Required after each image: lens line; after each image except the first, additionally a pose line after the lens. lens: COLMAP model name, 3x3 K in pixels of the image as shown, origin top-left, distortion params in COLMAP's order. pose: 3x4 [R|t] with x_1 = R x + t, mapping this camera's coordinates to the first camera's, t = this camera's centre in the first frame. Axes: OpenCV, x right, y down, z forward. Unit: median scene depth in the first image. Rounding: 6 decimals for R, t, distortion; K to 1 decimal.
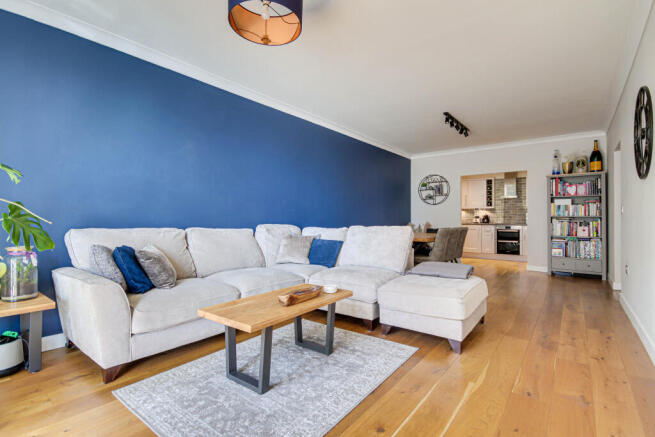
lens RADIAL K [[315.8, 0, 325.7], [0, 315.8, 216.2], [0, 0, 1]] dist [0.019423, 0.000673]
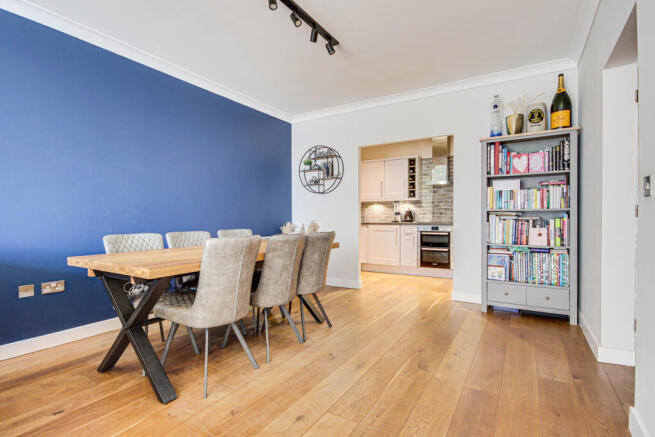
lens RADIAL K [[315.8, 0, 329.4], [0, 315.8, 219.9], [0, 0, 1]] dist [0.019423, 0.000673]
pose [[0.994319, -0.005909, 0.106279, 0.367146], [0.004104, 0.999844, 0.017201, 0.007154], [-0.106364, -0.016667, 0.994188, 0.466967]]
